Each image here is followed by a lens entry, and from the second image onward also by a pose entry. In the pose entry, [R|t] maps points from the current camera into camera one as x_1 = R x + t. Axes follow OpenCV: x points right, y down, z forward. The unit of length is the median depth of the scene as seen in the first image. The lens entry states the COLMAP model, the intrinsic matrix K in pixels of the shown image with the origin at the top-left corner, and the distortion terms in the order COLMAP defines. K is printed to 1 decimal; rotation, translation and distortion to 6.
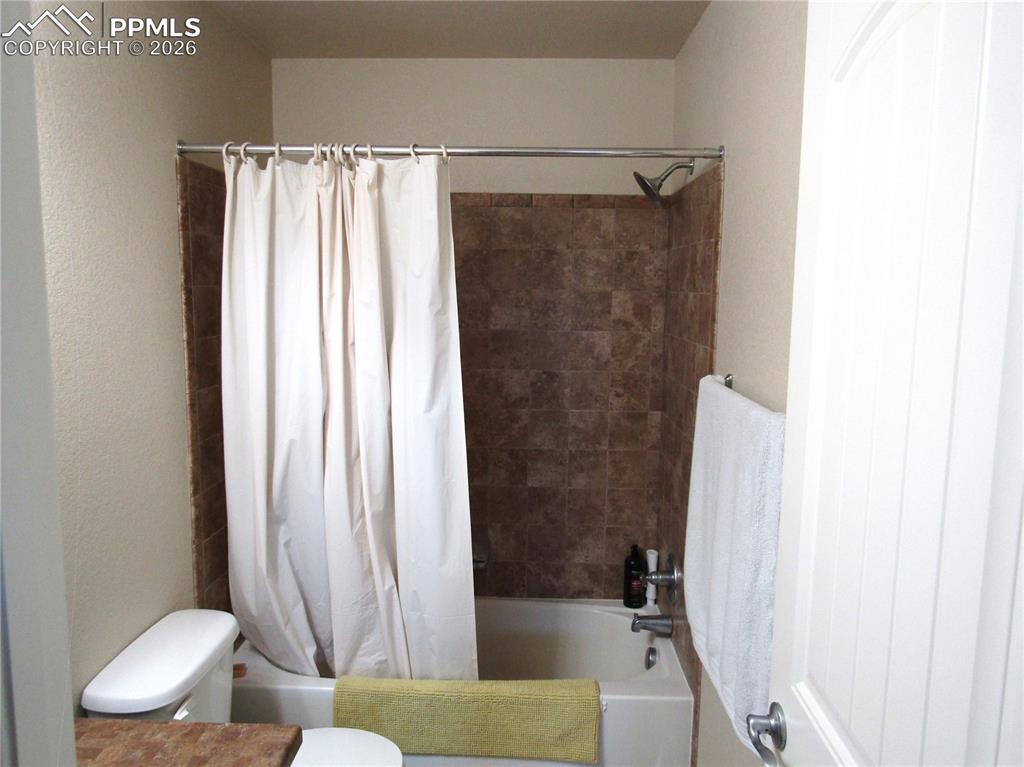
lens RADIAL K [[771.2, 0, 512.0], [0, 771.2, 383.5], [0, 0, 1]] dist [-0.003197, -0.001883]
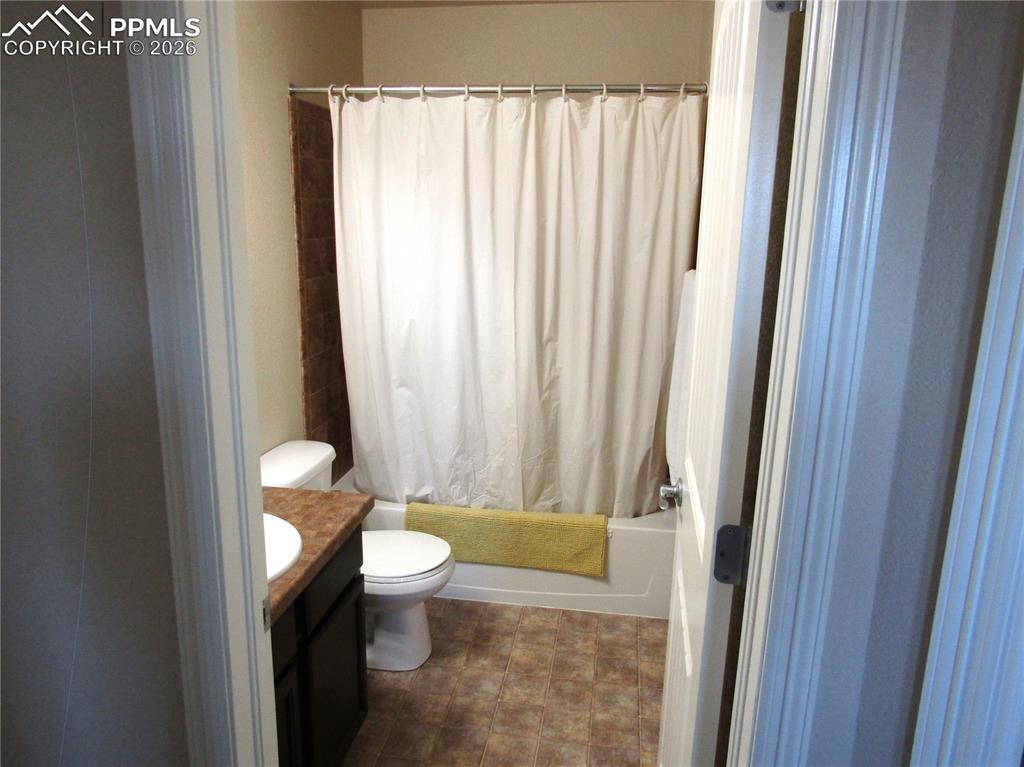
lens RADIAL K [[721.8, 0, 512.0], [0, 721.8, 383.5], [0, 0, 1]] dist [-0.004312, -0.003645]
pose [[0.993080, 0.032824, -0.112763, 0.086986], [-0.022012, 0.995155, 0.095826, 0.059268], [0.115362, -0.092681, 0.988990, -0.193751]]
